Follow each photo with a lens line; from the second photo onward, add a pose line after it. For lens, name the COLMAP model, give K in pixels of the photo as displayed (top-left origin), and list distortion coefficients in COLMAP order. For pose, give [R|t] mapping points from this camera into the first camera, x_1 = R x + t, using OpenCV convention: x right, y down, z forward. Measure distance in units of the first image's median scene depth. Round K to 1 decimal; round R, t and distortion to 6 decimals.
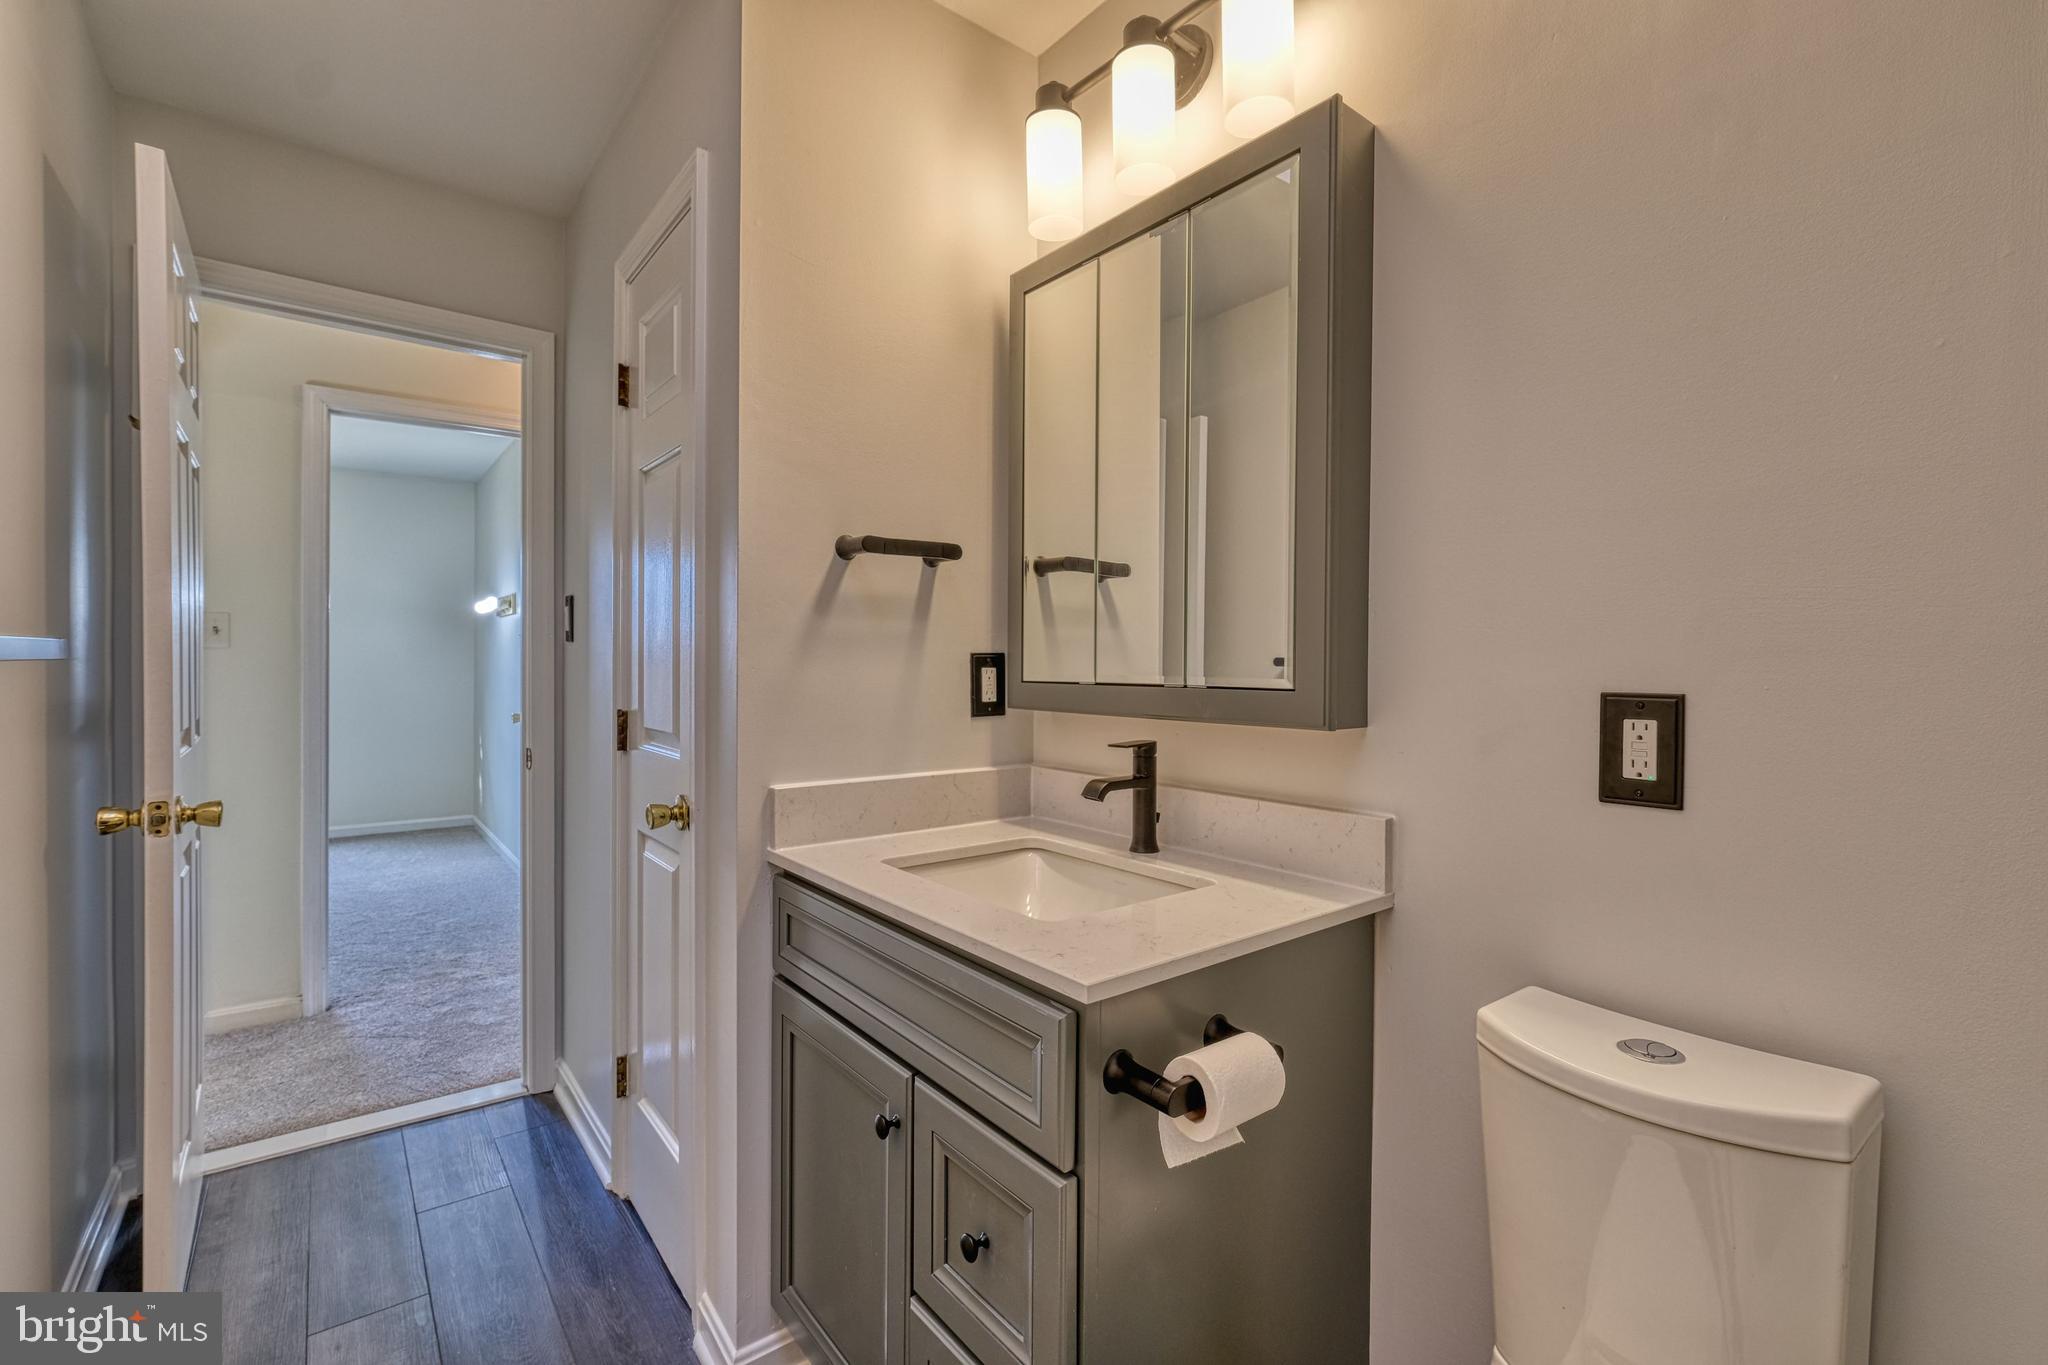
lens RADIAL K [[884.0, 0, 1034.4], [0, 884.0, 673.5], [0, 0, 1]] dist [0.001624, -0.000746]
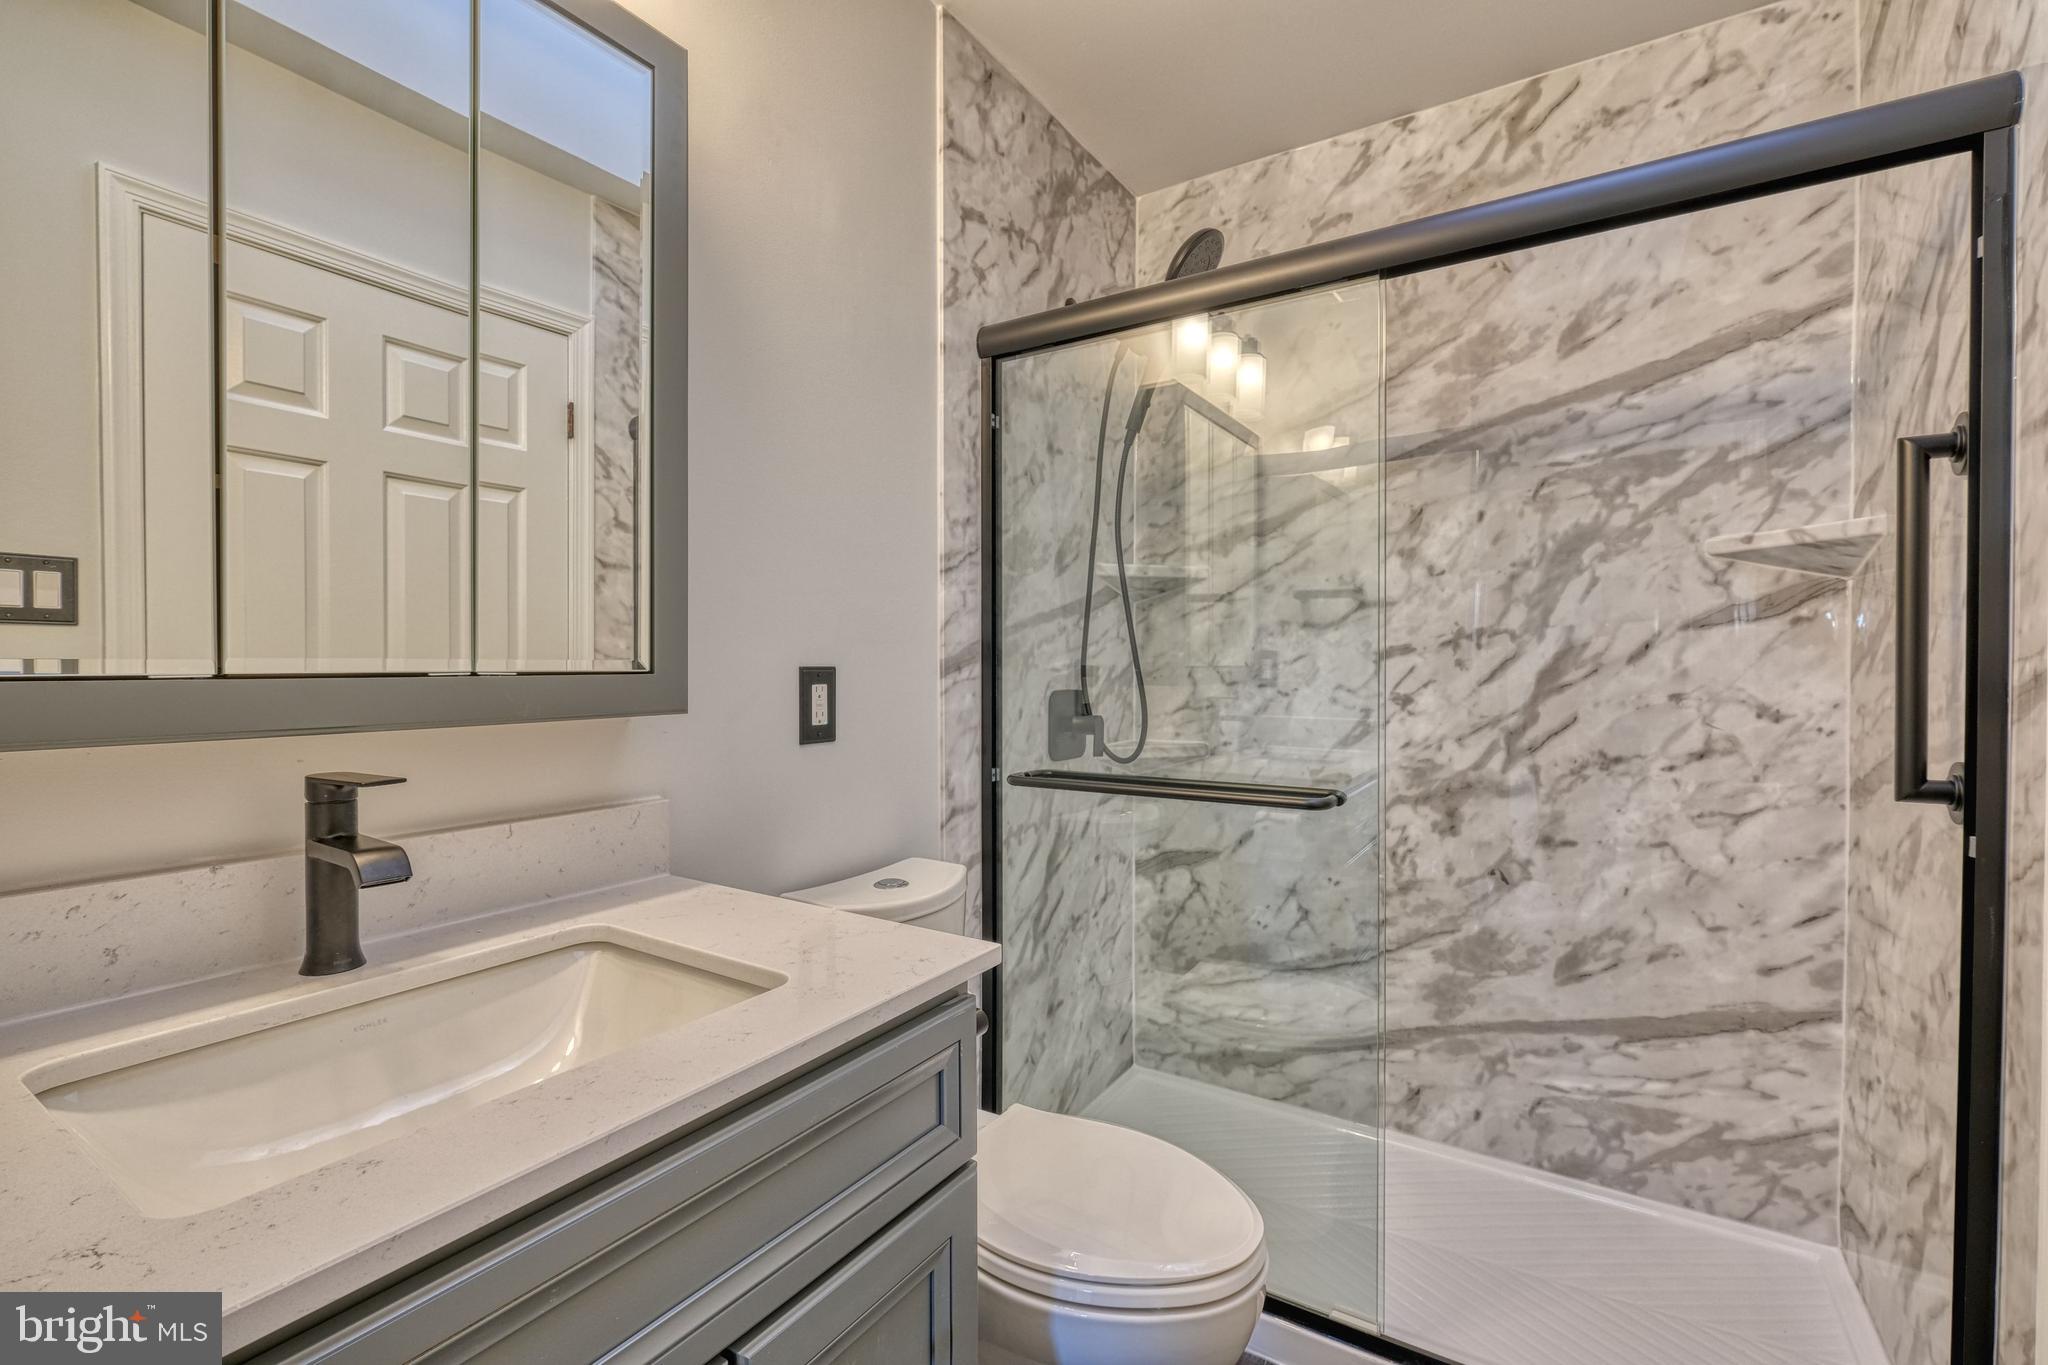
lens RADIAL K [[884.0, 0, 1035.7], [0, 884.0, 675.3], [0, 0, 1]] dist [0.001624, -0.000746]
pose [[-0.333478, -0.017906, 0.942588, -0.782943], [0.007809, 0.999733, 0.021755, 0.007112], [-0.942725, 0.014616, -0.333249, 1.084203]]
